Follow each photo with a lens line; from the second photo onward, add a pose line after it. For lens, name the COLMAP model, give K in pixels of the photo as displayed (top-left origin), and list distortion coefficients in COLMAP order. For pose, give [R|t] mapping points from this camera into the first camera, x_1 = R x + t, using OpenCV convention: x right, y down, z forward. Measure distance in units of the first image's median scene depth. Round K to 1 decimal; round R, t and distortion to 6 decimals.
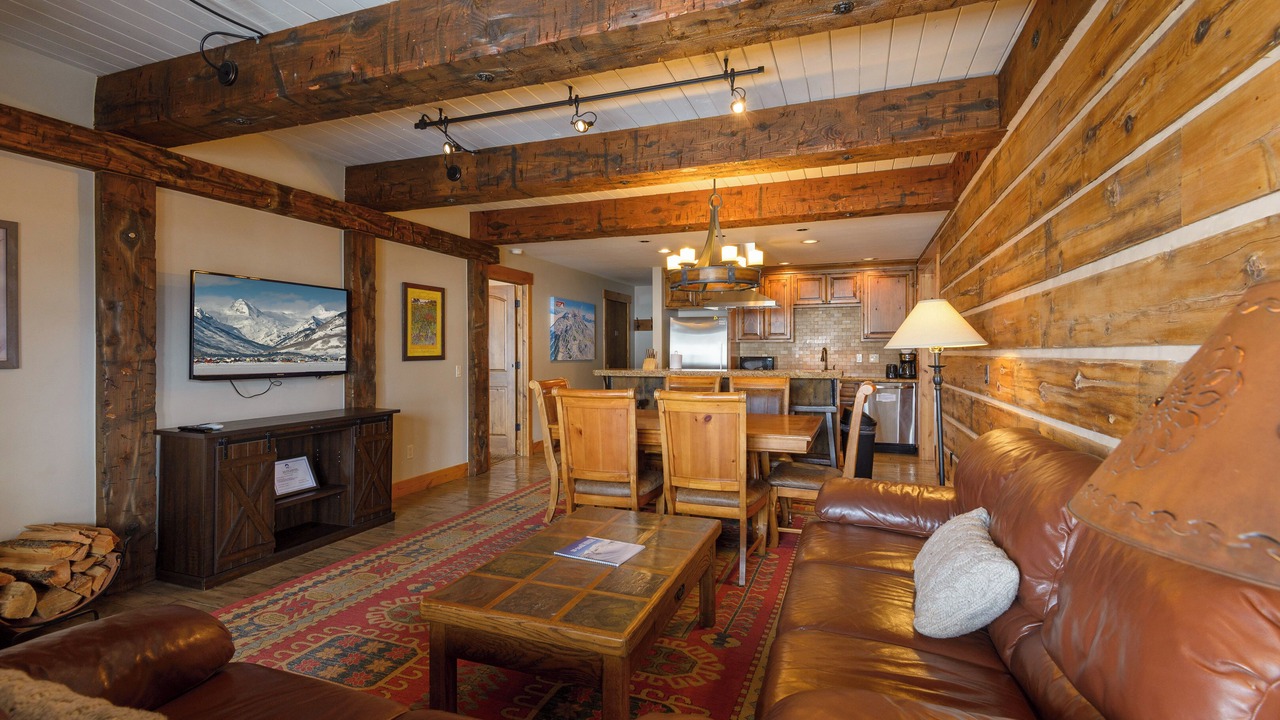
lens RADIAL K [[597.5, 0, 640.0], [0, 597.5, 360.0], [0, 0, 1]] dist [0.001059, -0.029849]
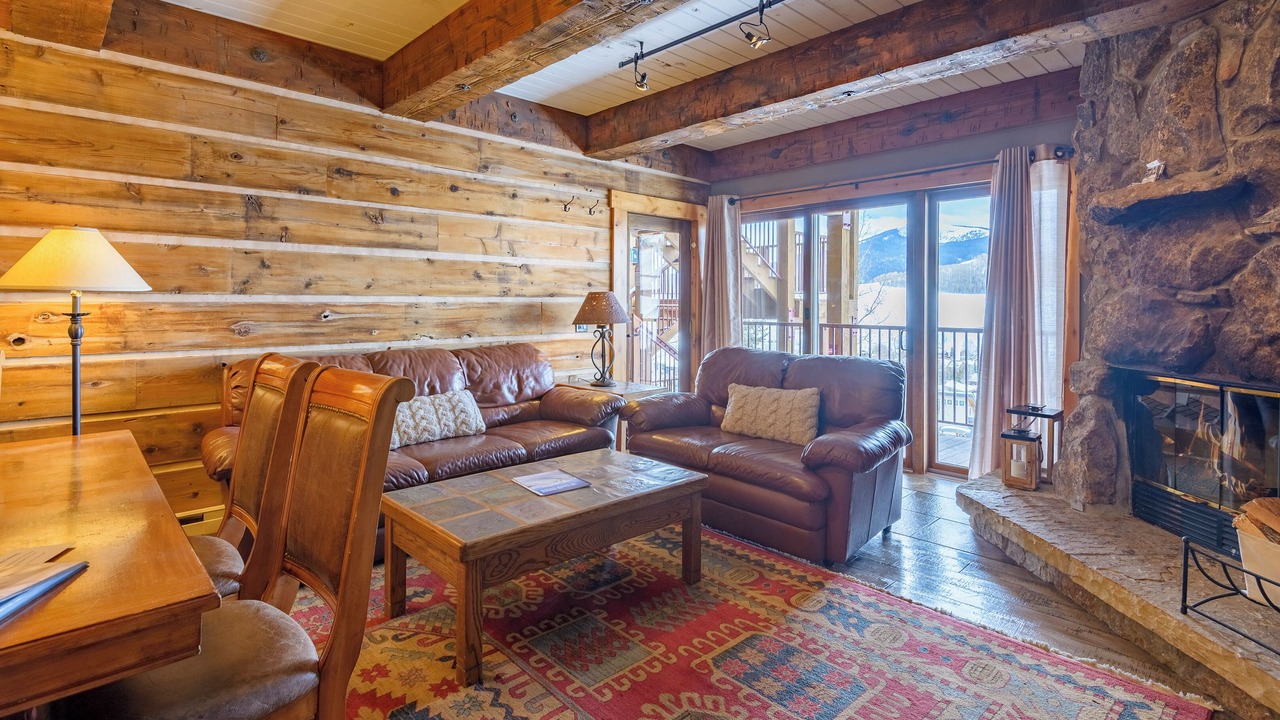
lens RADIAL K [[597.5, 0, 640.0], [0, 597.5, 360.0], [0, 0, 1]] dist [0.001059, -0.029849]
pose [[-0.899644, -0.041449, 0.434651, -0.411387], [0.004149, 0.994628, 0.103436, -0.006191], [-0.436604, 0.094859, -0.894639, 1.144466]]
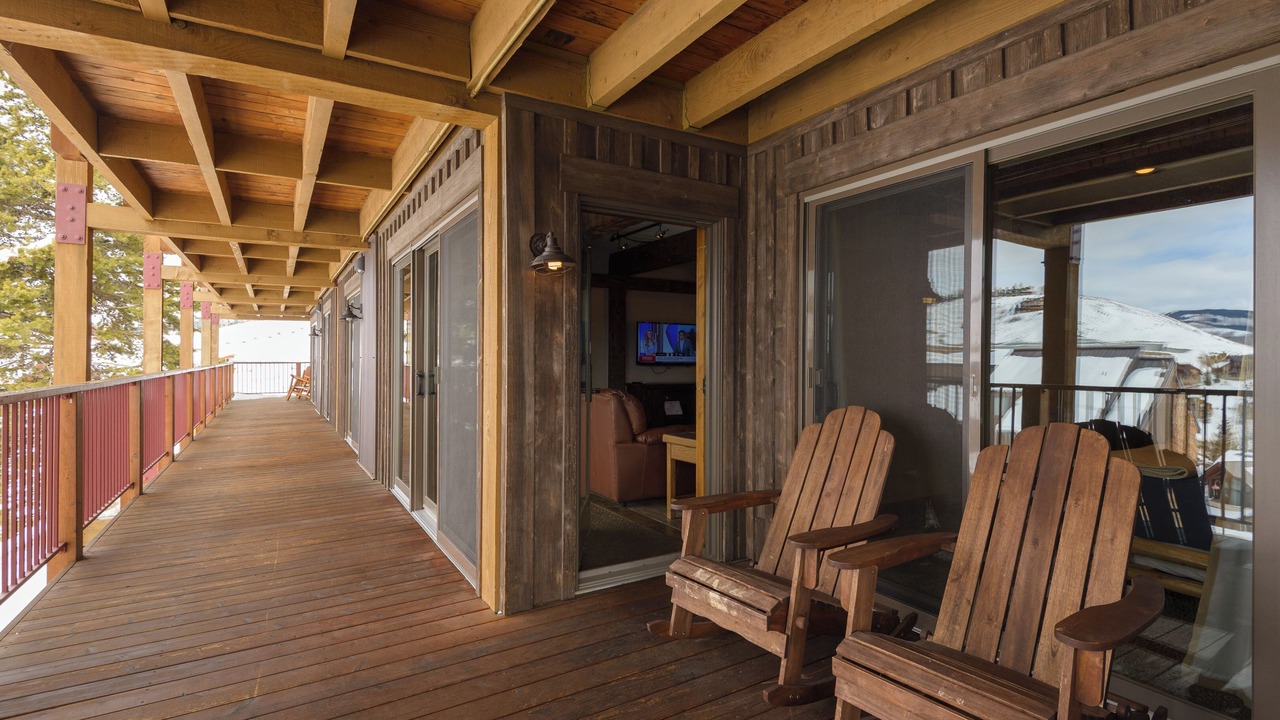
lens RADIAL K [[597.5, 0, 640.0], [0, 597.5, 360.0], [0, 0, 1]] dist [0.001059, -0.029849]
pose [[0.785488, 0.005989, -0.618848, 0.722443], [-0.014328, 0.999861, -0.008509, 0.030491], [0.618711, 0.015551, 0.785465, -0.867468]]
